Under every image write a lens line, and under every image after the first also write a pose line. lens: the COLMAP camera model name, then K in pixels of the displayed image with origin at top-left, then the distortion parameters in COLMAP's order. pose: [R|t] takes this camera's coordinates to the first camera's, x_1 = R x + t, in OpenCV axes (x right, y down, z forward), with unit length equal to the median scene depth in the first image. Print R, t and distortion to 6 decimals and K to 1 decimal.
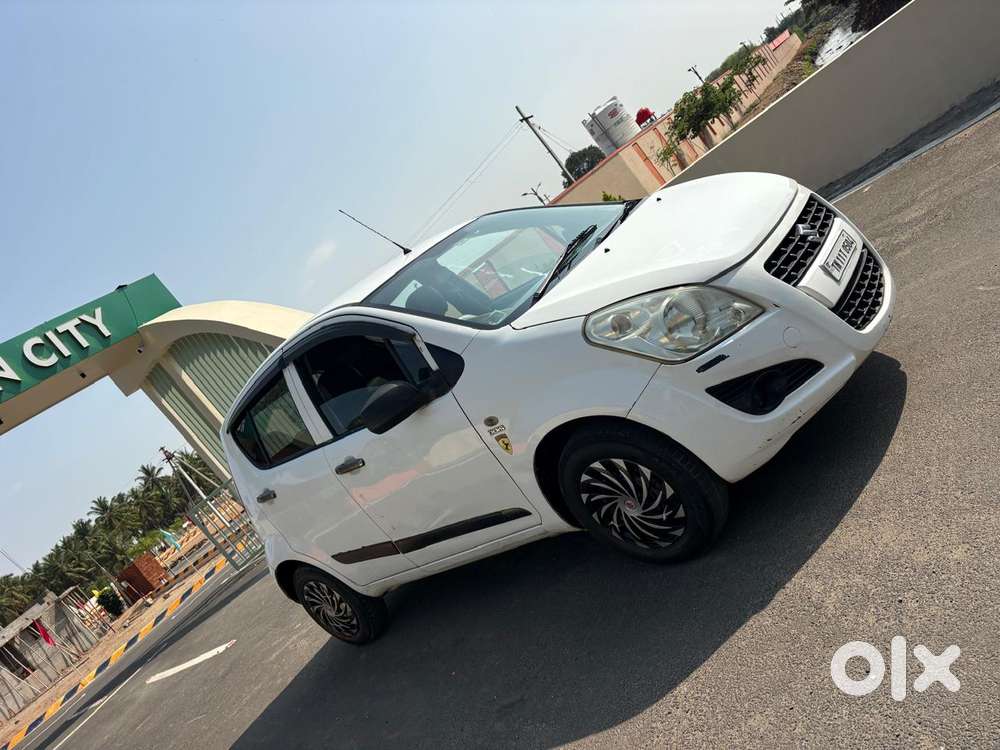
lens RADIAL K [[760.2, 0, 497.6], [0, 760.2, 376.0], [0, 0, 1]] dist [0.050087, -0.057039]
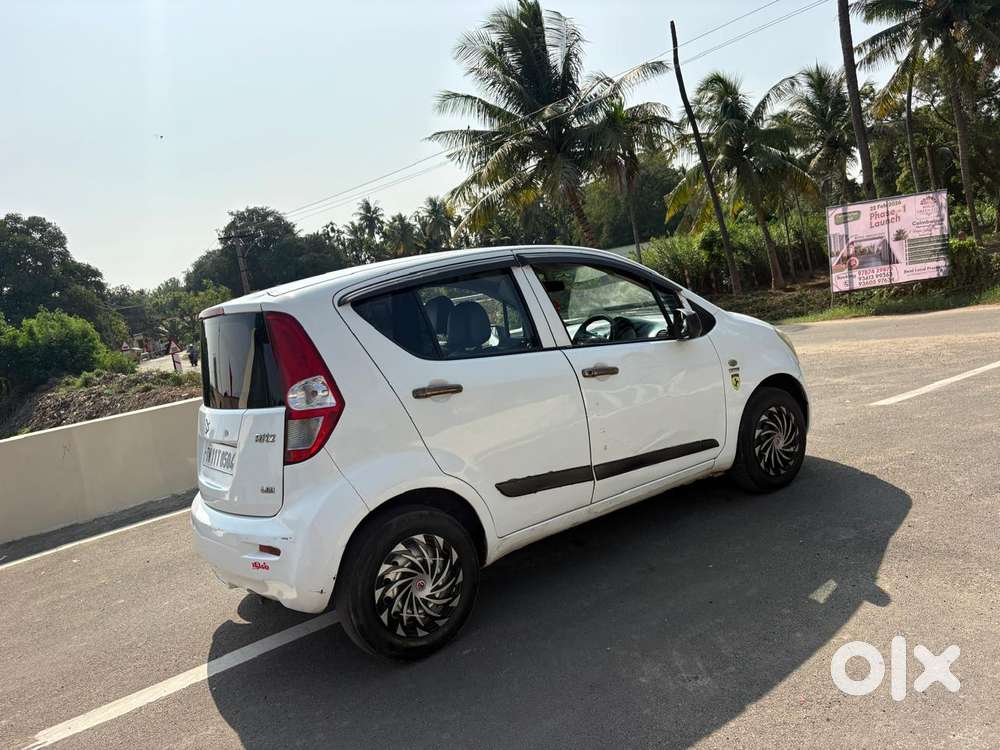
lens RADIAL K [[759.1, 0, 490.1], [0, 759.1, 376.6], [0, 0, 1]] dist [0.050008, -0.052420]
pose [[0.296753, 0.488861, 0.820337, -1.228689], [0.113068, 0.835003, -0.538502, 0.752573], [-0.948237, 0.252556, 0.192515, 1.081209]]
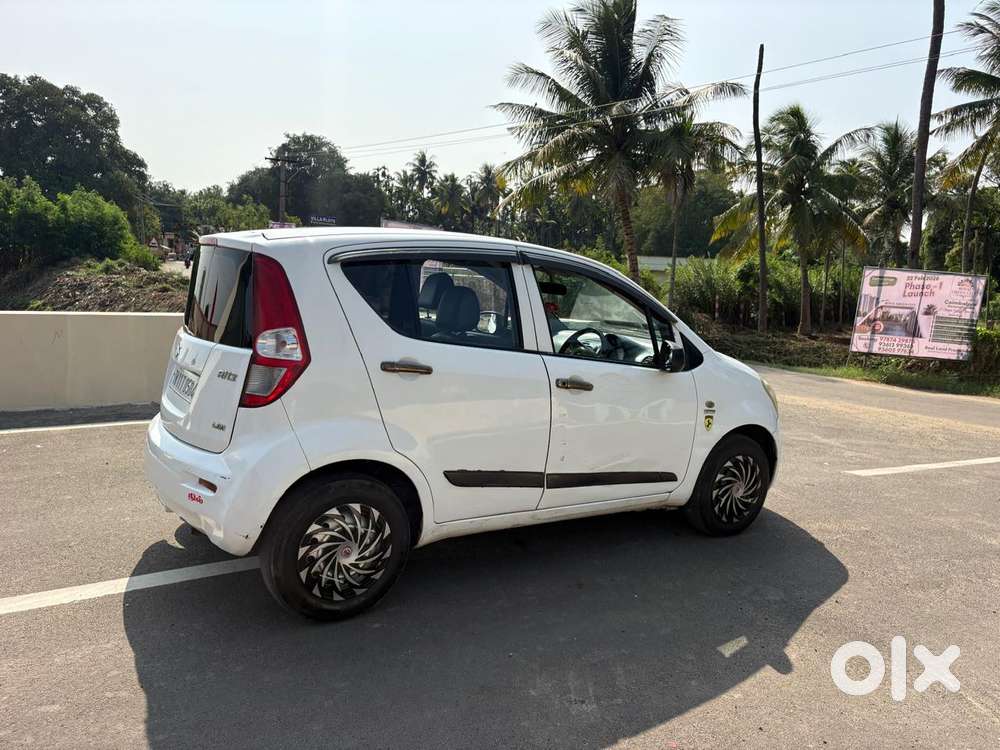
lens RADIAL K [[759.1, 0, 502.5], [0, 759.1, 376.7], [0, 0, 1]] dist [0.050008, -0.052420]
pose [[0.182940, 0.518334, 0.835382, -1.230709], [-0.080168, 0.854757, -0.512800, 0.736563], [-0.979850, 0.026840, 0.197923, 1.020249]]
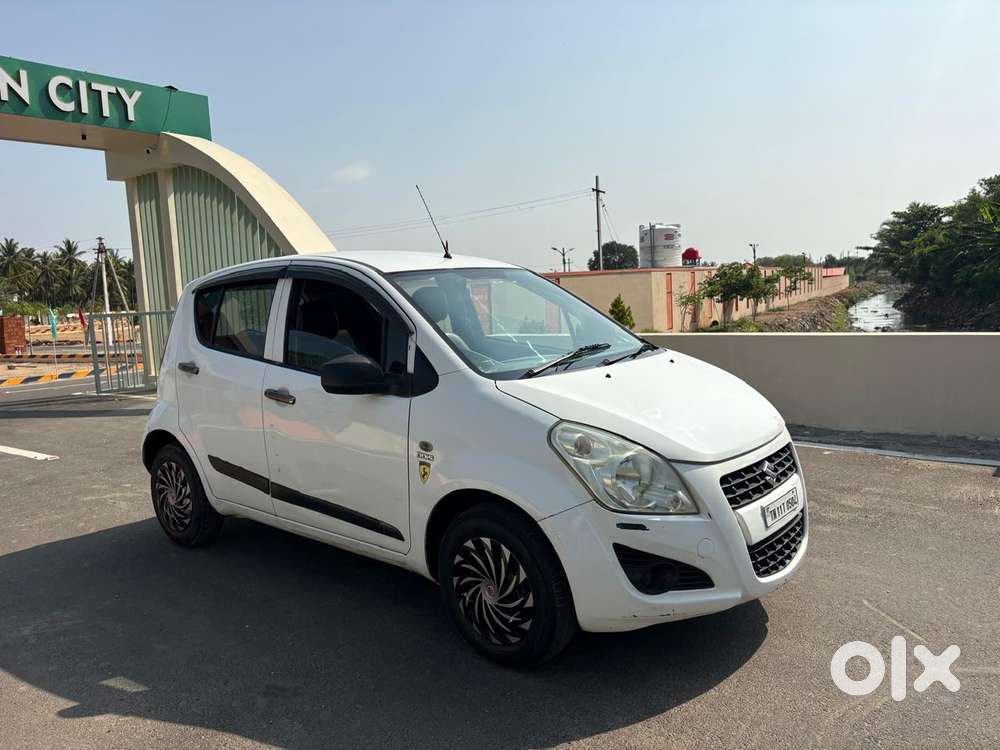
lens RADIAL K [[759.1, 0, 491.6], [0, 759.1, 366.9], [0, 0, 1]] dist [0.050008, -0.052420]
pose [[0.813144, 0.578800, 0.061545, -0.057795], [-0.575953, 0.815378, -0.058632, -0.017897], [-0.084119, 0.012230, 0.996381, -0.037250]]
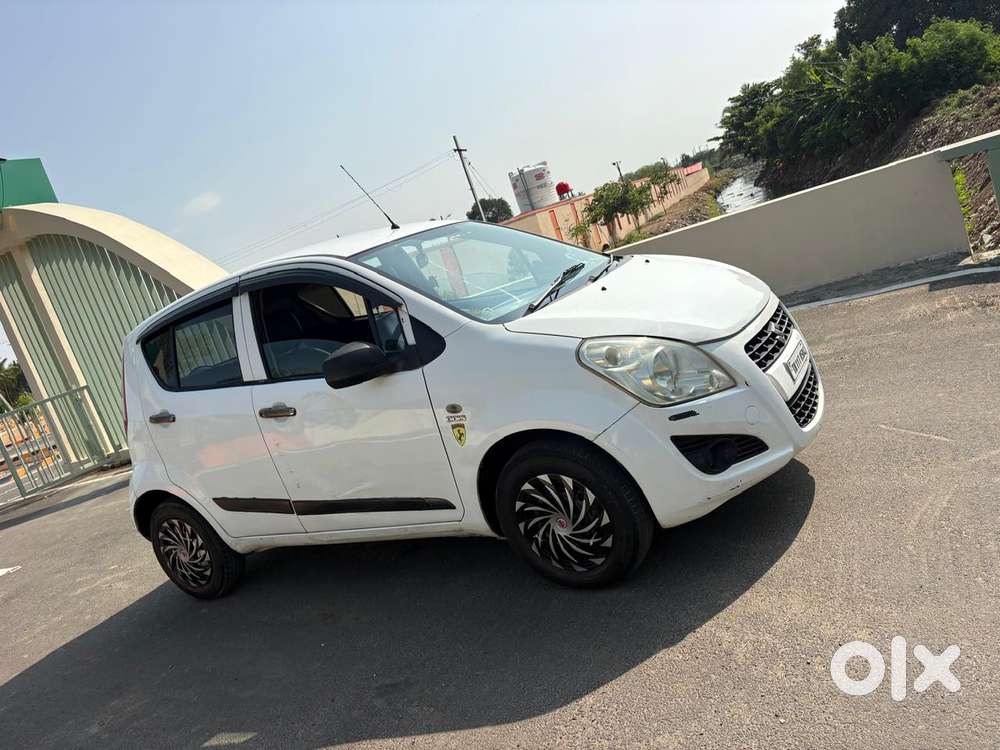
lens RADIAL K [[760.2, 0, 495.3], [0, 760.2, 362.5], [0, 0, 1]] dist [0.050087, -0.057039]
pose [[0.932910, 0.311370, 0.180908, -0.149330], [-0.300237, 0.949918, -0.086684, 0.067382], [-0.198839, 0.026554, 0.979672, -0.013786]]
